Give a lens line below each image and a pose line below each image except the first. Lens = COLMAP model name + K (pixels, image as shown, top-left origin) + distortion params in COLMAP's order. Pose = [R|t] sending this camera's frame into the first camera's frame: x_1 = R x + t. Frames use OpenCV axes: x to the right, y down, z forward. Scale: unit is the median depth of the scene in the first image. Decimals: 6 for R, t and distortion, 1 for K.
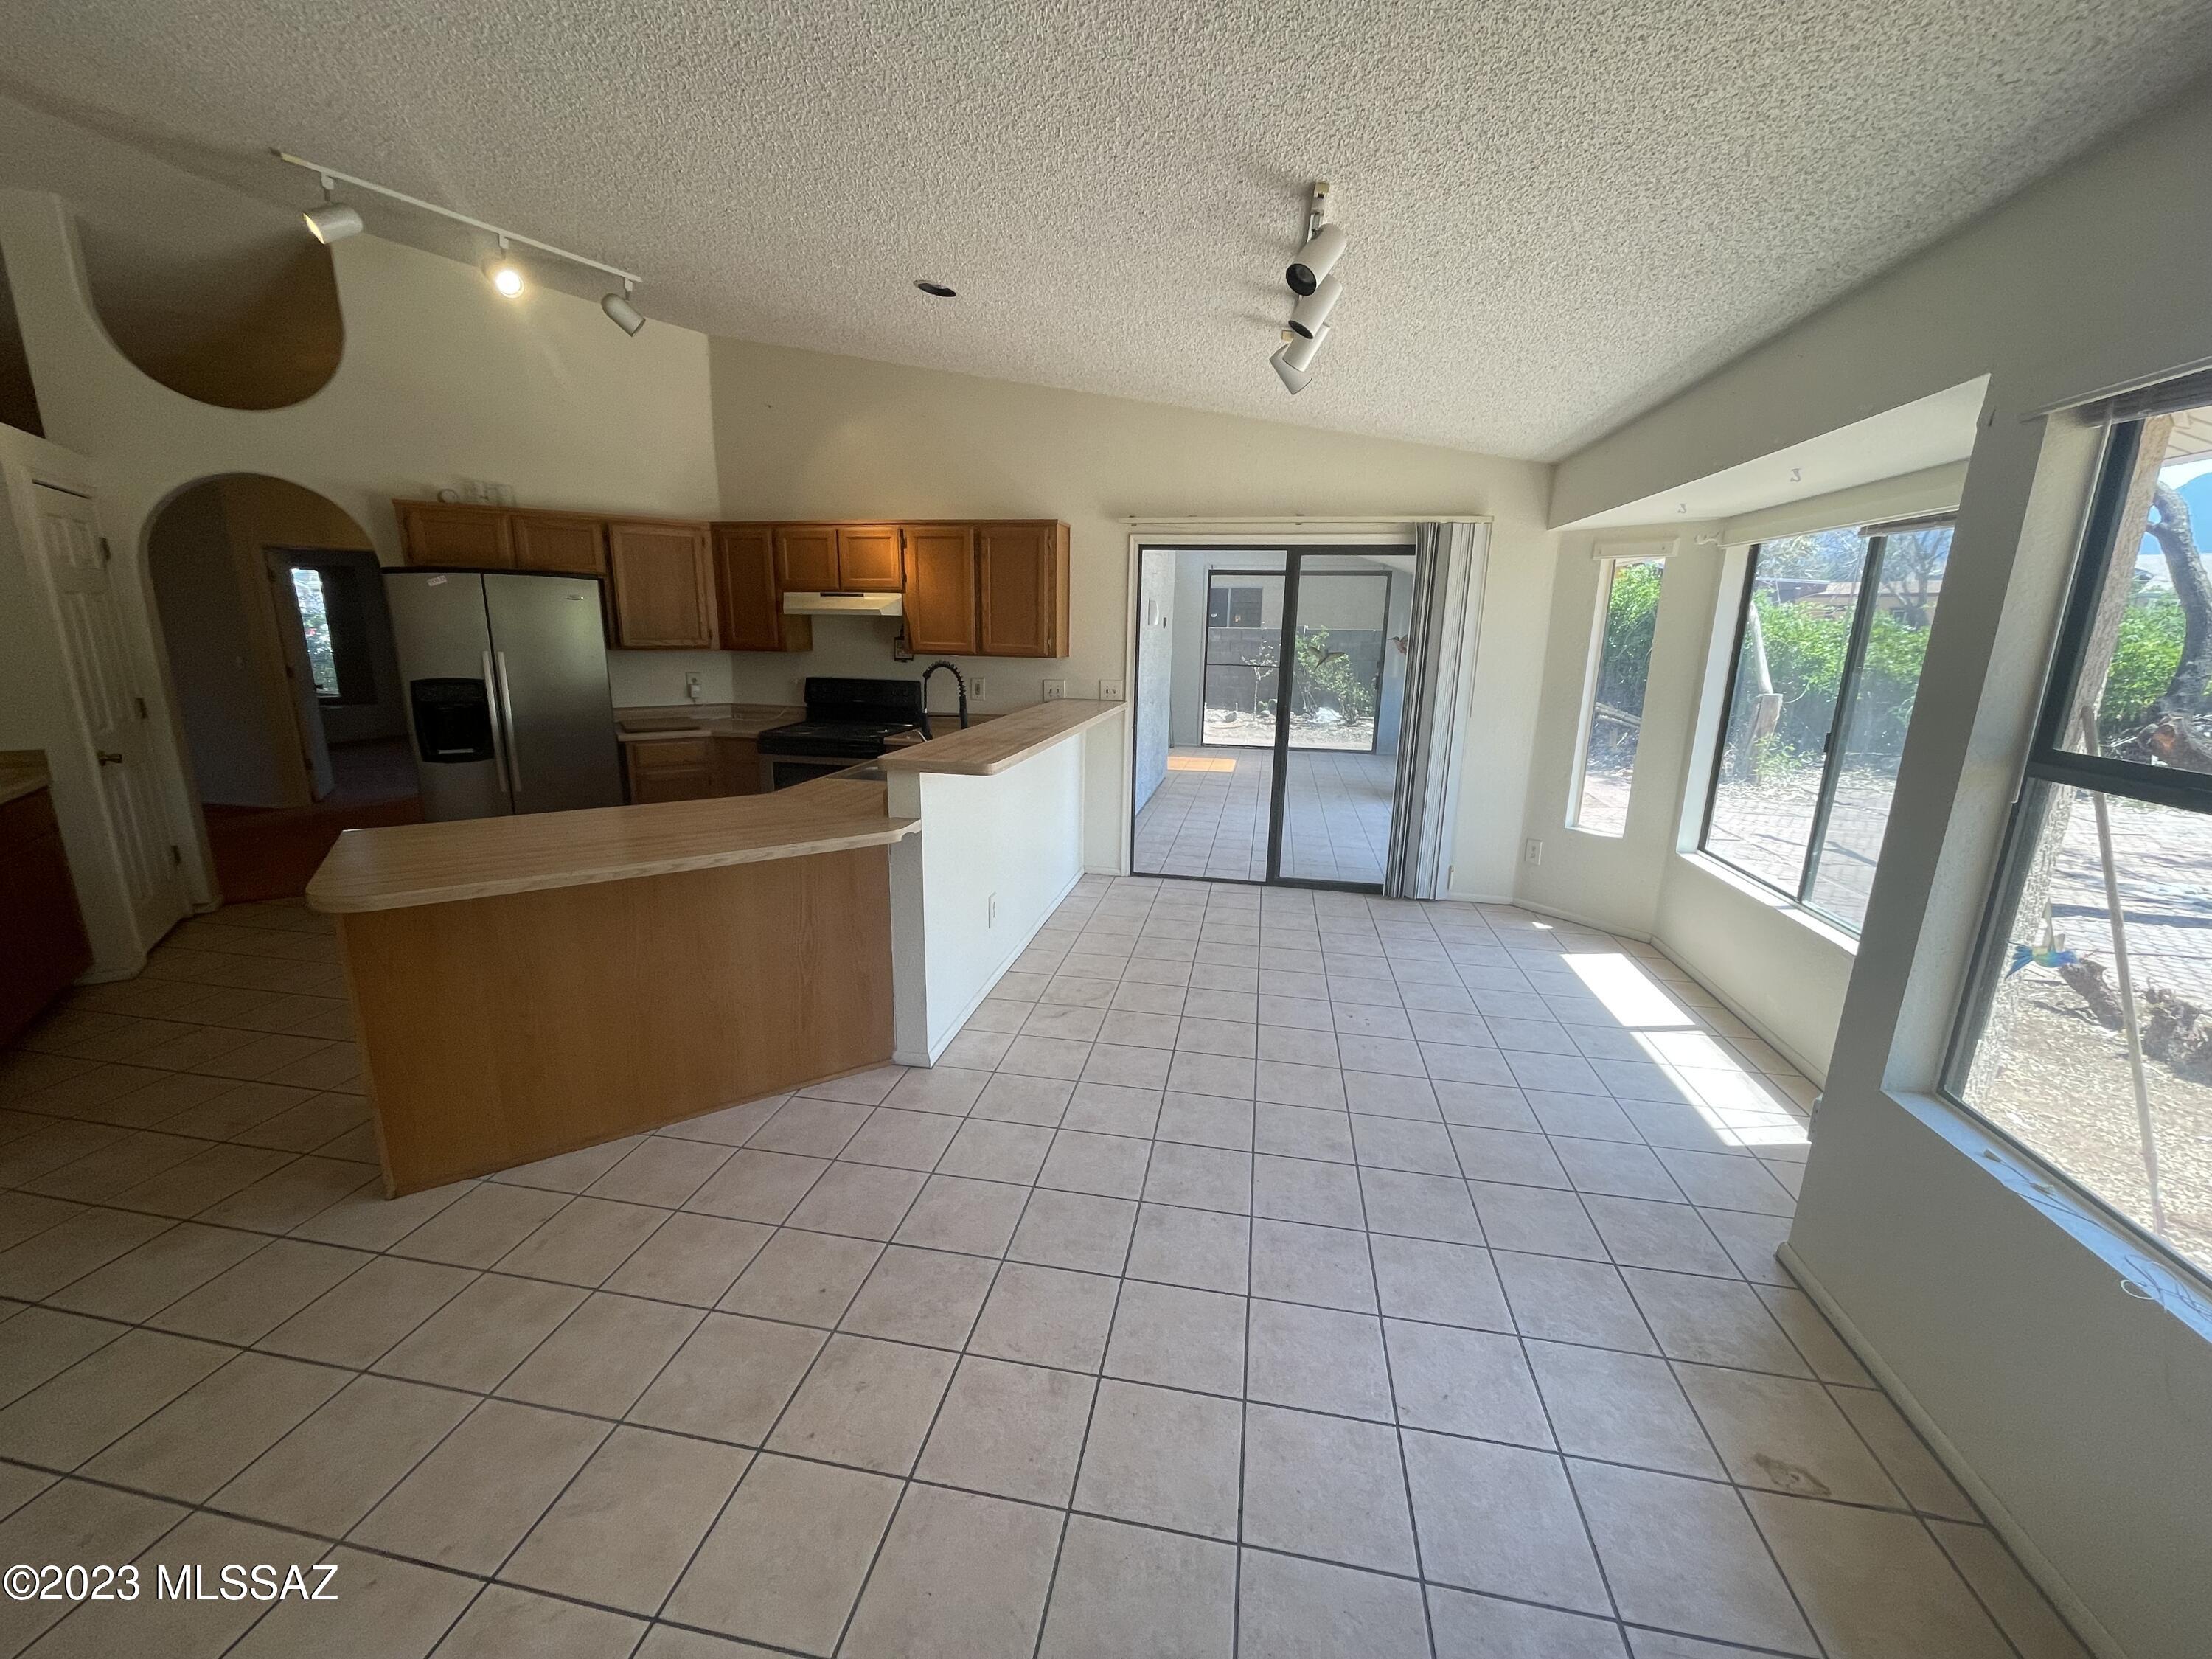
lens RADIAL K [[898.7, 0, 1091.6], [0, 898.7, 838.2], [0, 0, 1]] dist [0.001687, -0.003296]
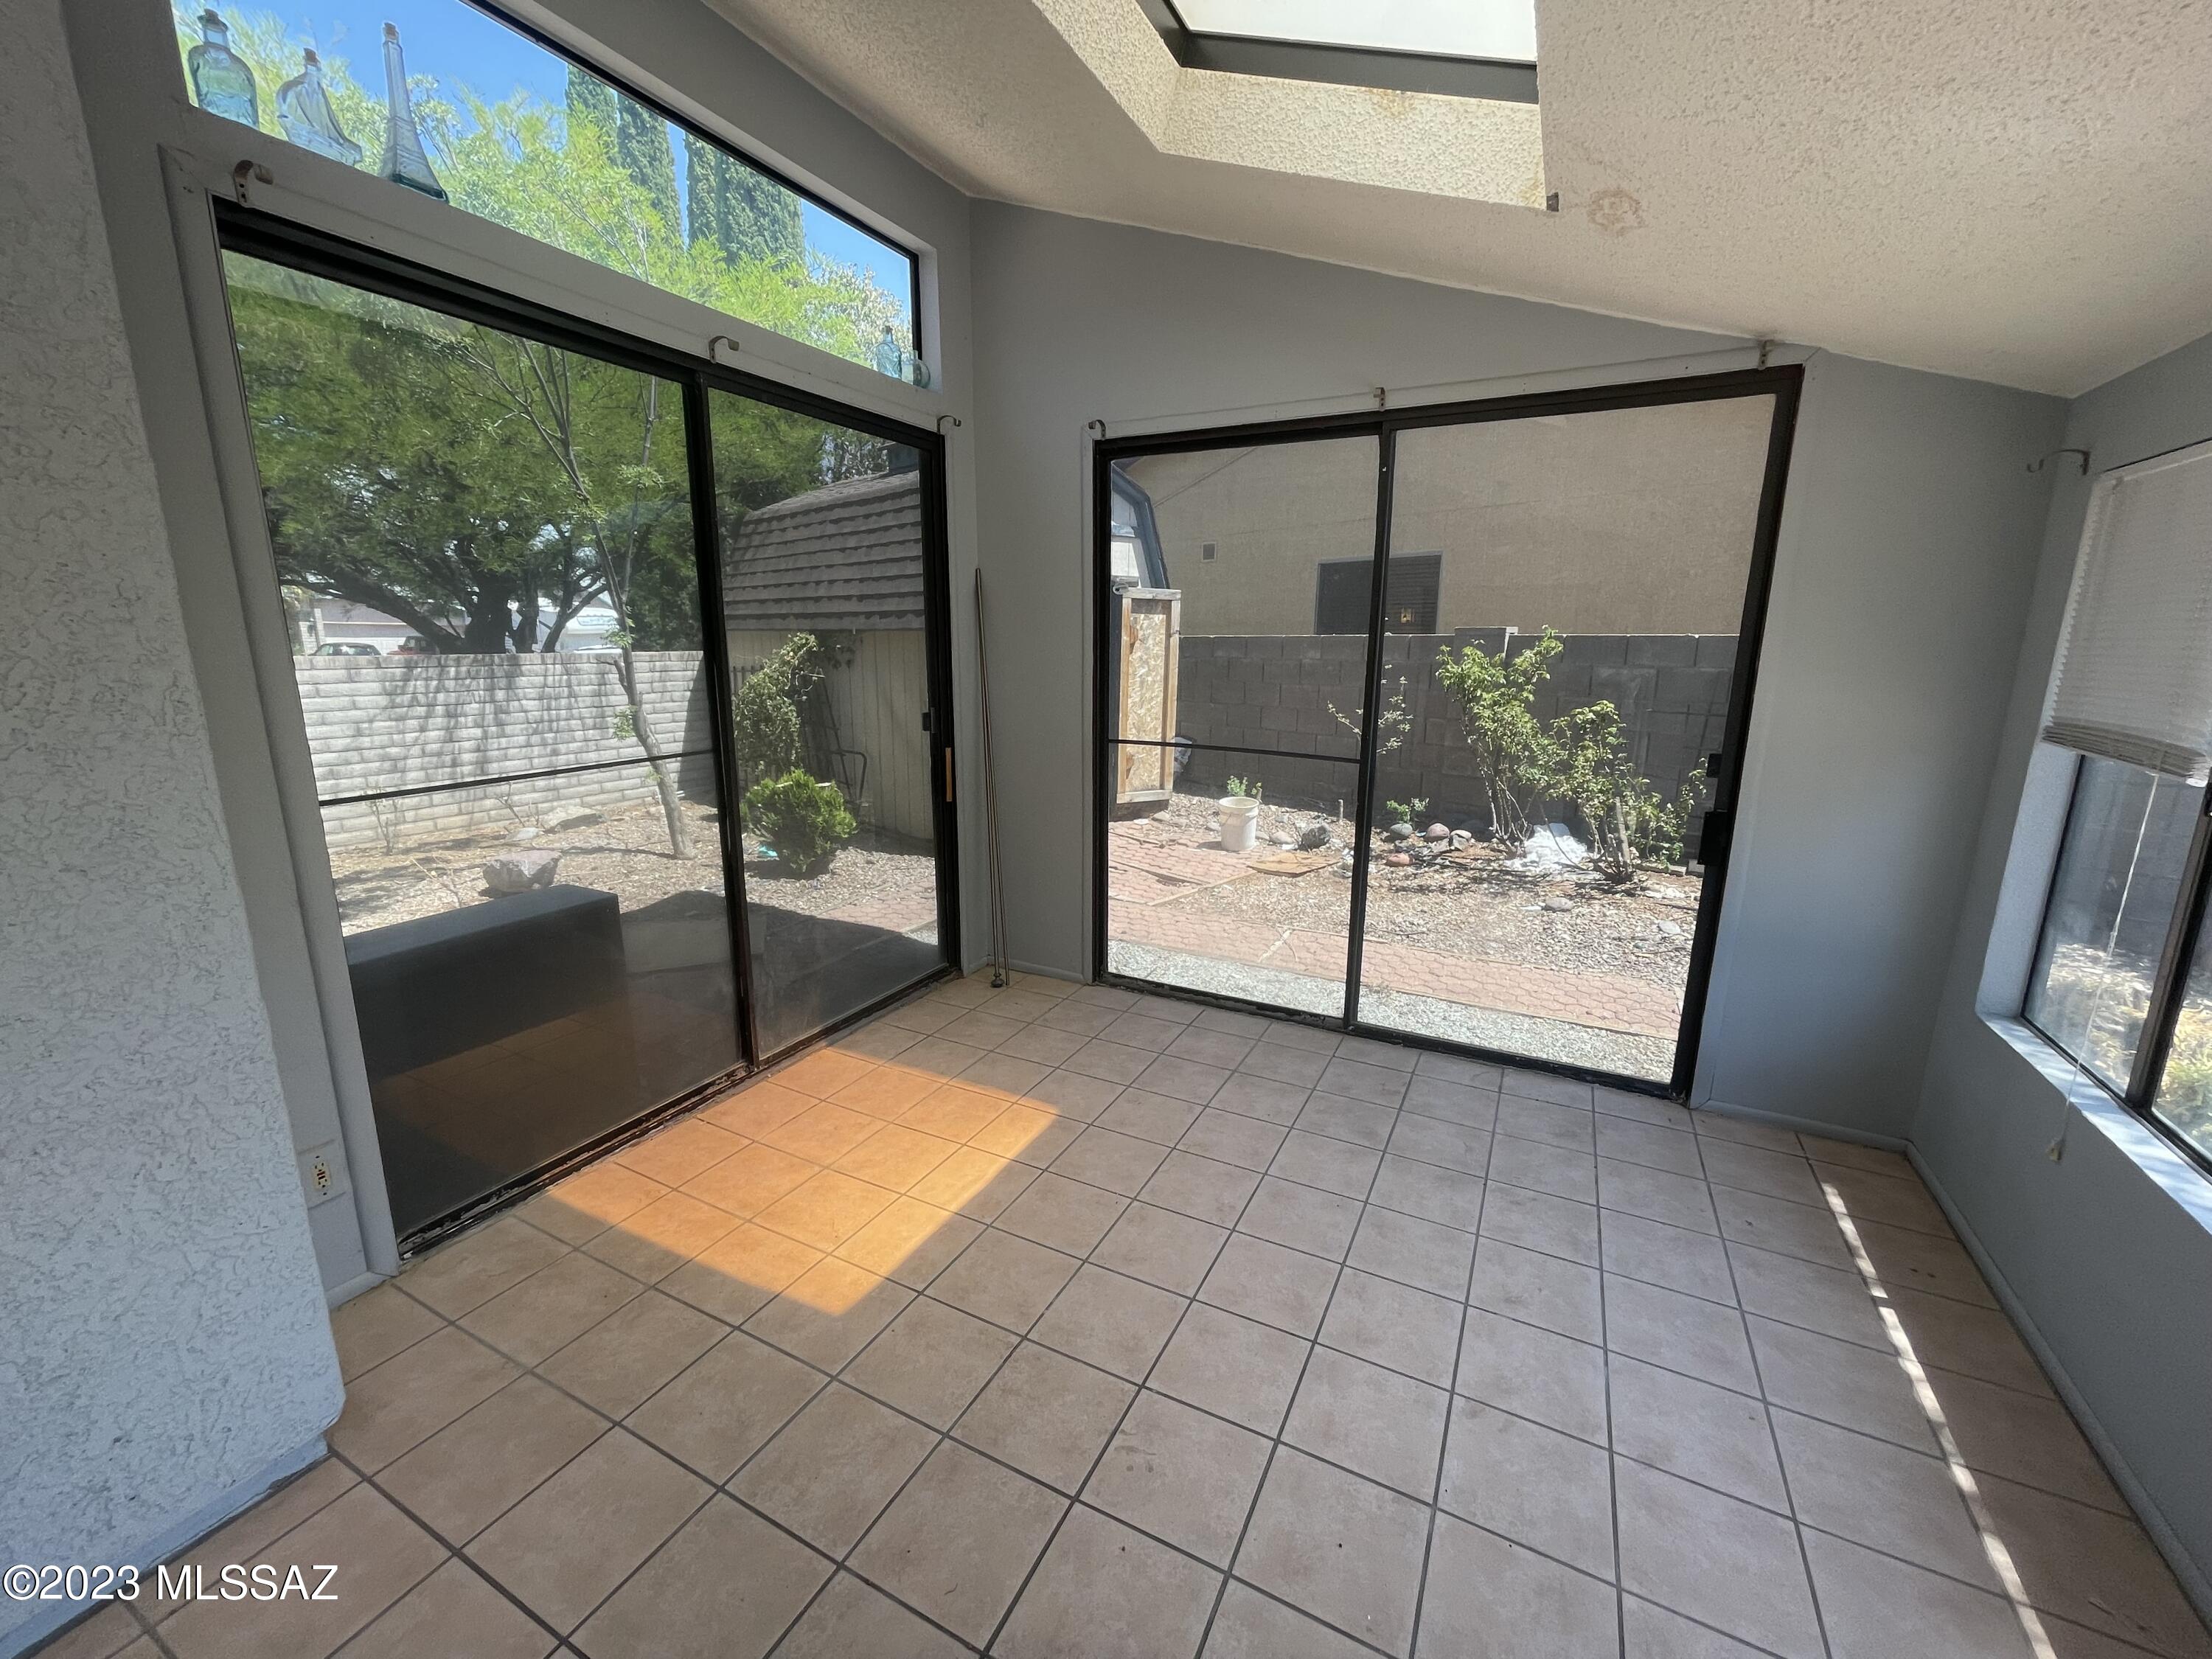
lens RADIAL K [[898.7, 0, 1091.6], [0, 898.7, 838.2], [0, 0, 1]] dist [0.001687, -0.003296]
pose [[0.960079, 0.049641, -0.275289, 0.502854], [-0.055720, 0.998344, -0.014300, -0.357829], [0.274124, 0.029068, 0.961255, 1.611190]]
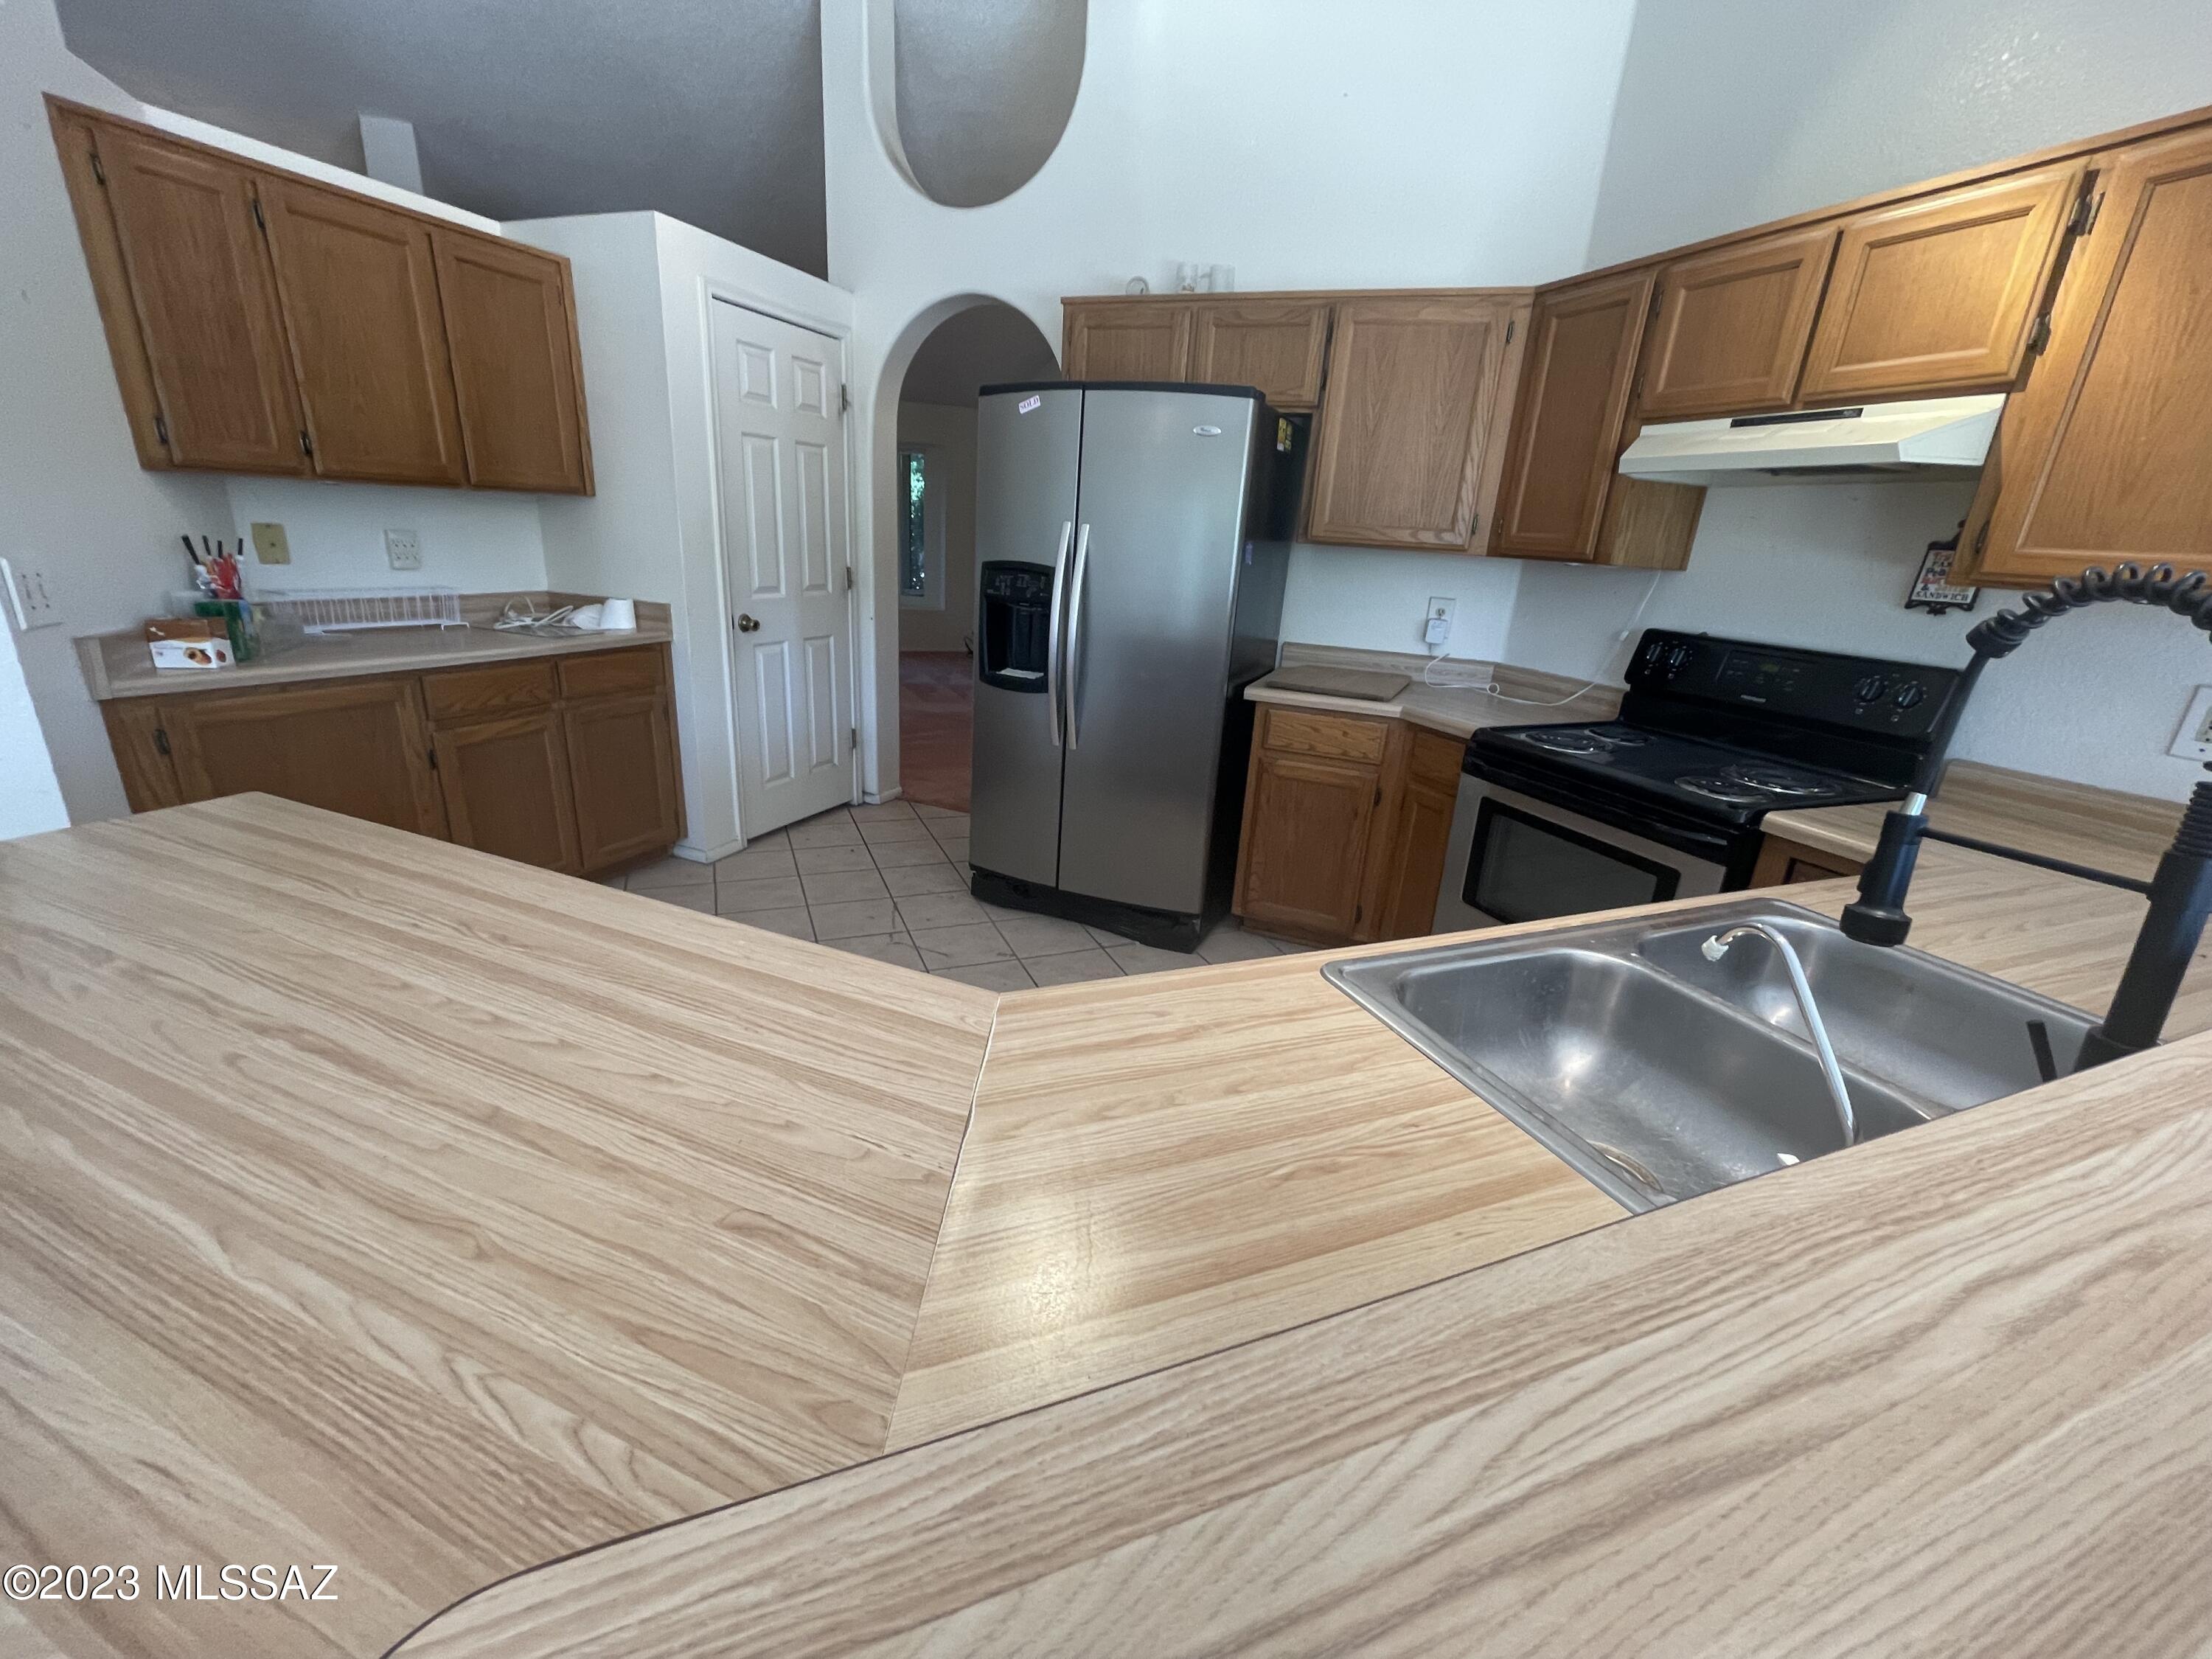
lens RADIAL K [[898.7, 0, 1091.6], [0, 898.7, 838.2], [0, 0, 1]] dist [0.001687, -0.003296]
pose [[0.558730, 0.287161, -0.778049, -0.099703], [-0.246711, 0.953222, 0.174647, -0.096906], [0.791805, 0.094373, 0.603439, 0.567238]]
